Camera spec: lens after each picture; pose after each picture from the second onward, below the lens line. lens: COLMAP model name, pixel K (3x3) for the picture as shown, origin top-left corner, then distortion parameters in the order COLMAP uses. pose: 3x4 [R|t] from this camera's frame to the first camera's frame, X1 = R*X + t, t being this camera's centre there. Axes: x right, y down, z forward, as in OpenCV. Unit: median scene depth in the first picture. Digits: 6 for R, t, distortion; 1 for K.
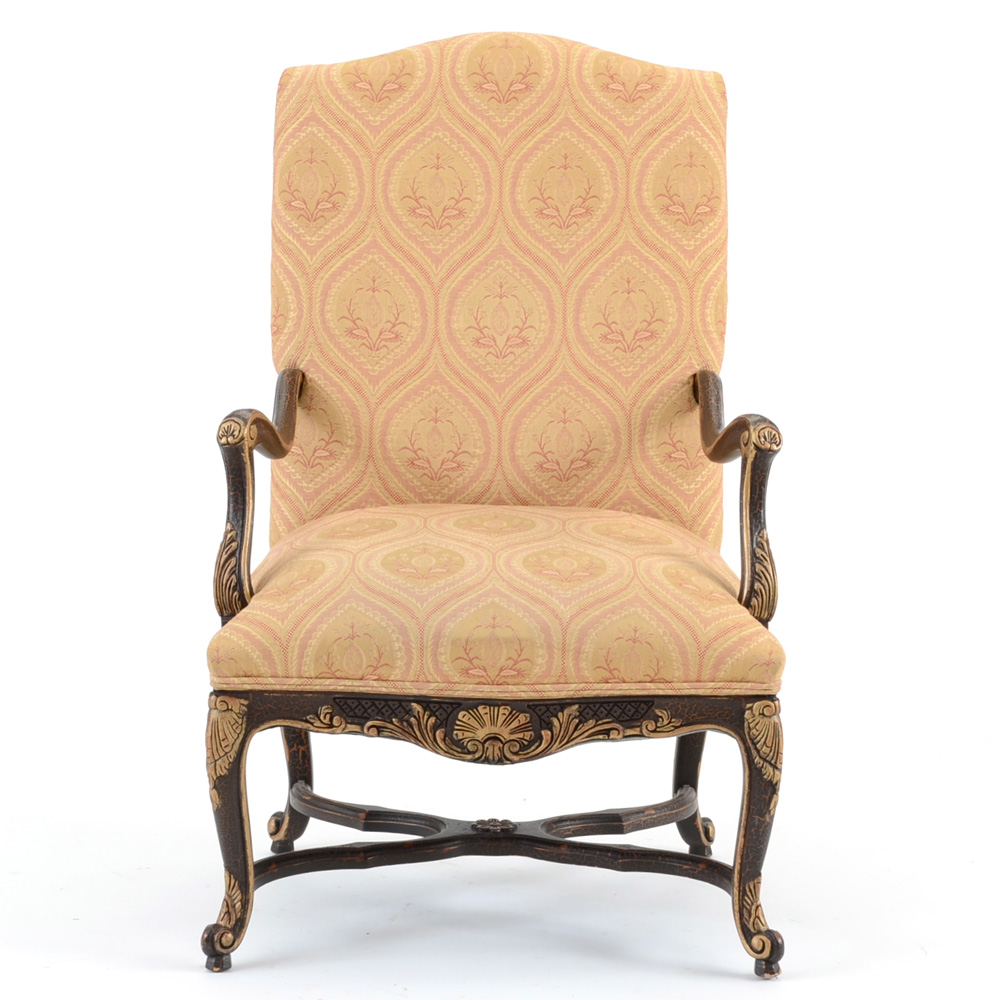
lens RADIAL K [[4085.0, 0, 500.0], [0, 4085.0, 500.0], [0, 0, 1]] dist [0.513773, -0.043606]
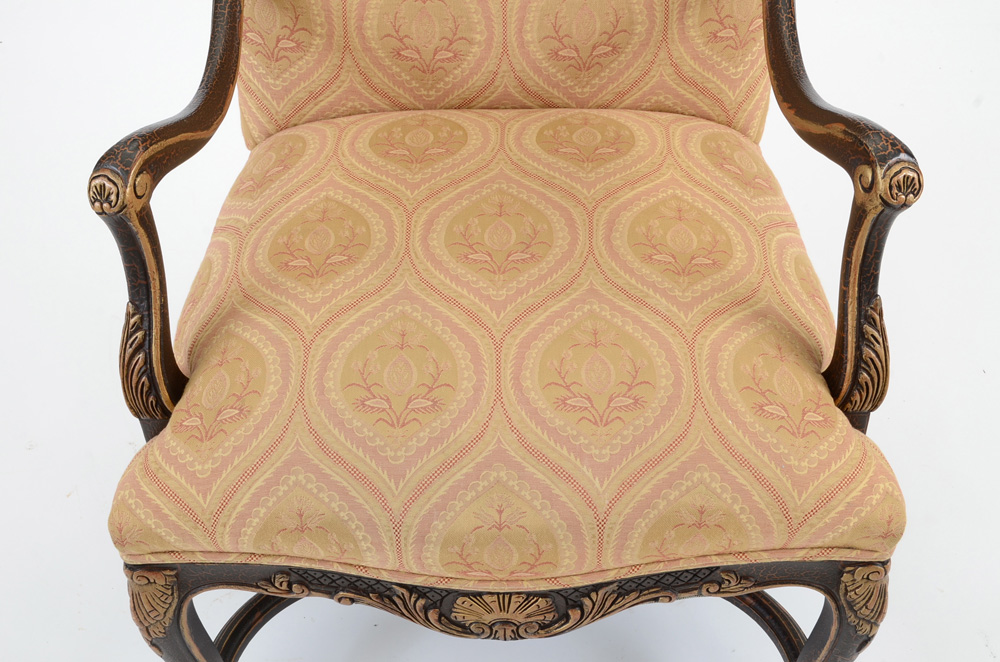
lens RADIAL K [[1342.8, 0, 500.0], [0, 1342.8, 331.0], [0, 0, 1]] dist [0.120308, 0.054740]
pose [[0.999499, -0.020515, -0.024102, 0.004641], [0.030427, 0.832527, 0.553148, -0.122782], [0.008718, -0.553604, 0.832734, 0.817491]]
